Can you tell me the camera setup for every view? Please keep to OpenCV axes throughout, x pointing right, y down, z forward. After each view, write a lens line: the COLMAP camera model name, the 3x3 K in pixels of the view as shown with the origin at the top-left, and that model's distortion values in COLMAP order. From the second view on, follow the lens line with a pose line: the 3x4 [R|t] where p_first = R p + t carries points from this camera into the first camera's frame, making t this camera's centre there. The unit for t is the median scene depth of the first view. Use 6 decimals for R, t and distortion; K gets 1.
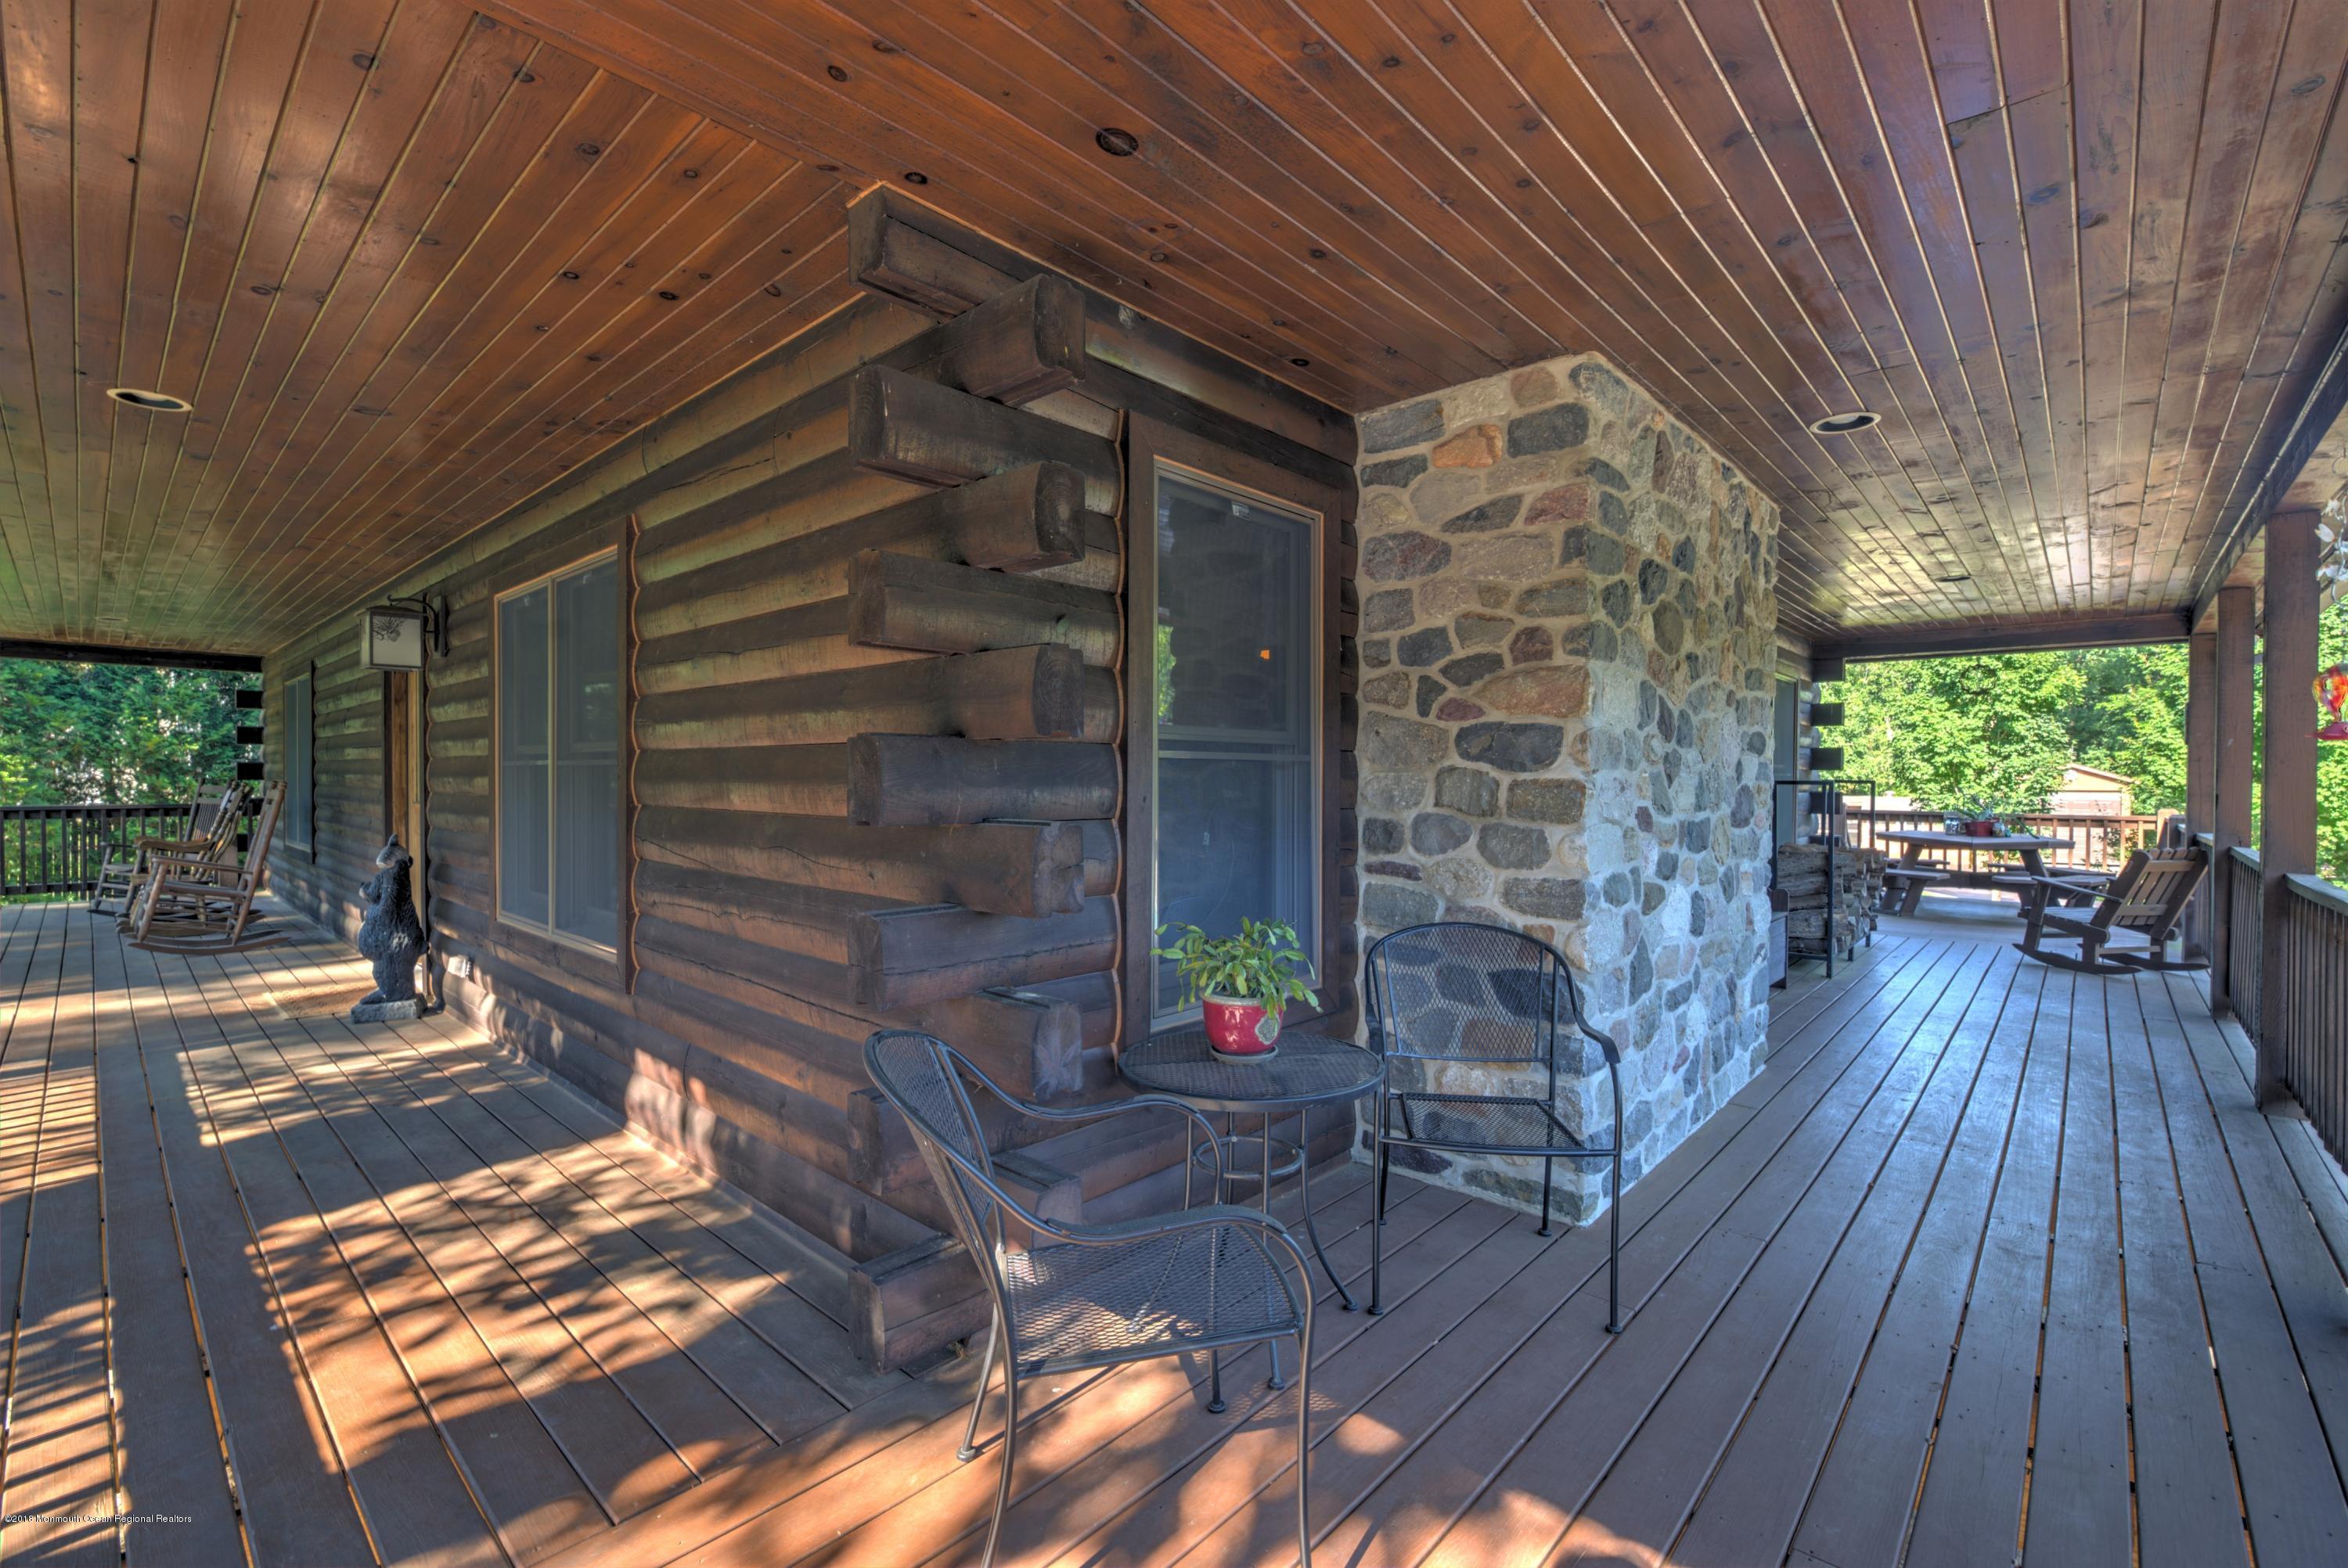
lens RADIAL K [[1018.9, 0, 1183.0], [0, 1018.9, 788.5], [0, 0, 1]] dist [0.000275, -0.011009]
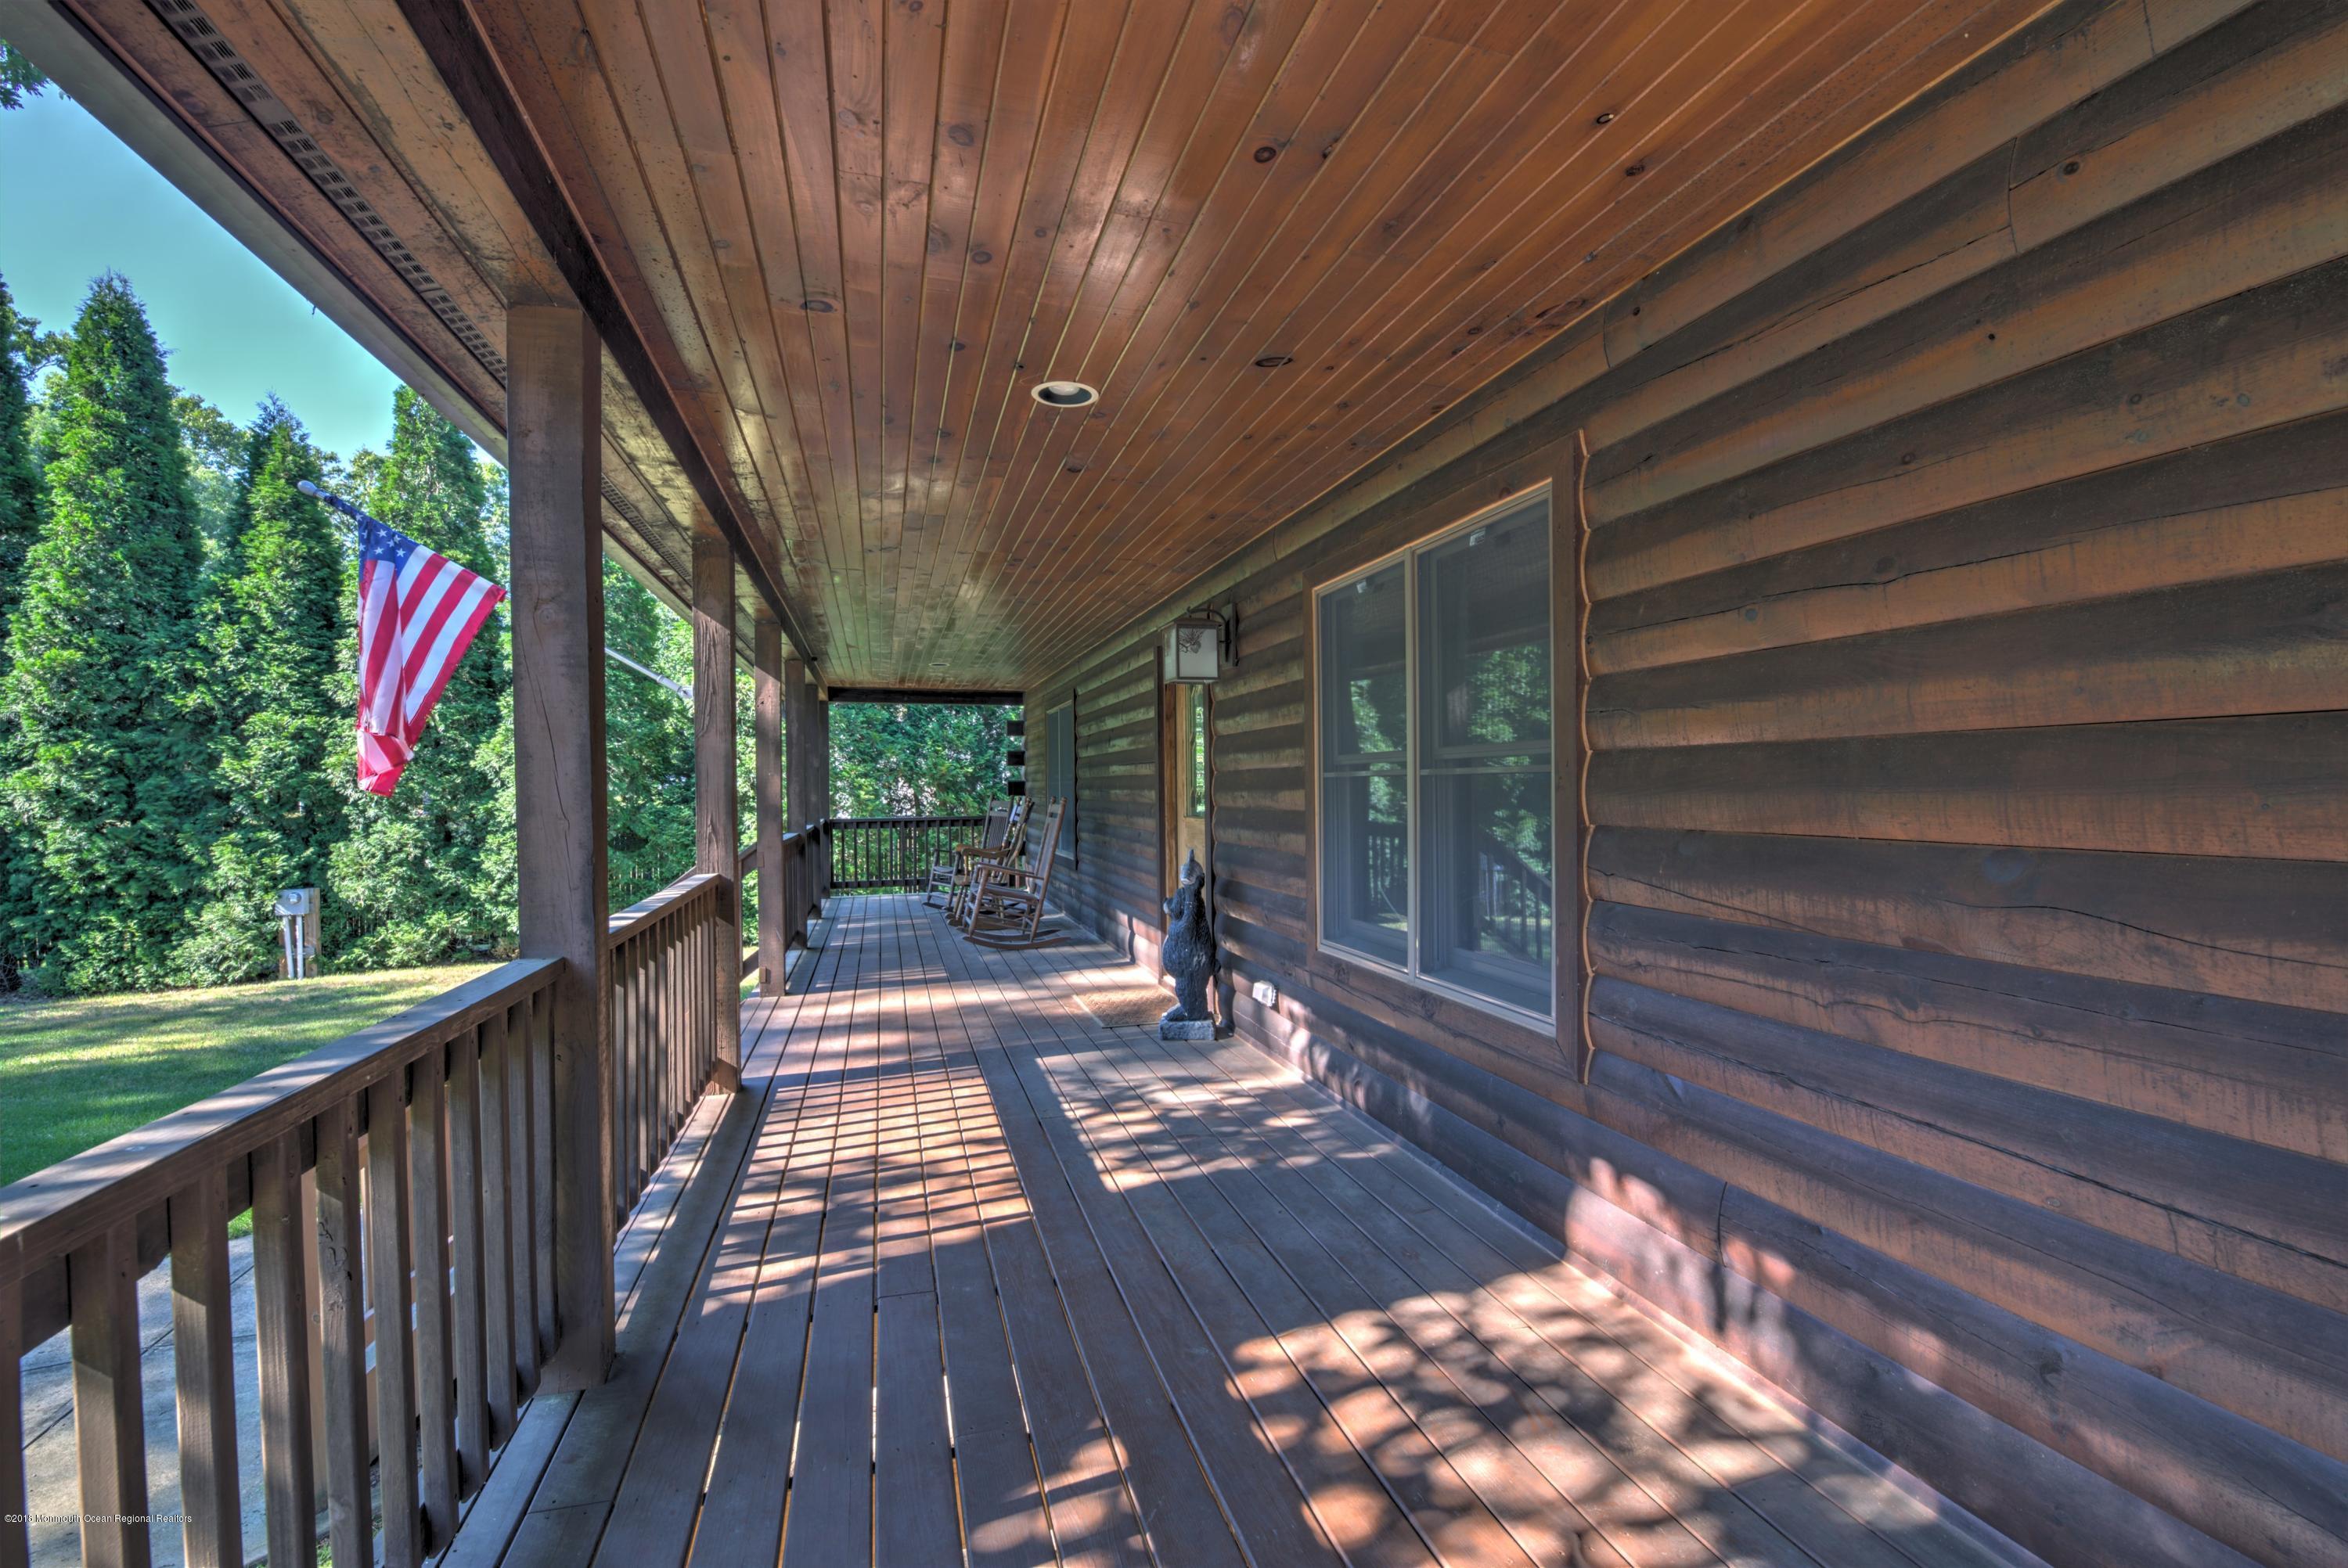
lens RADIAL K [[1037.4, 0, 1189.0], [0, 1037.4, 783.5], [0, 0, 1]] dist [0.000185, -0.011537]
pose [[0.854686, -0.019884, -0.518764, -0.264461], [0.014559, 0.999791, -0.014335, -0.005071], [0.518941, 0.004699, 0.854797, 0.141246]]
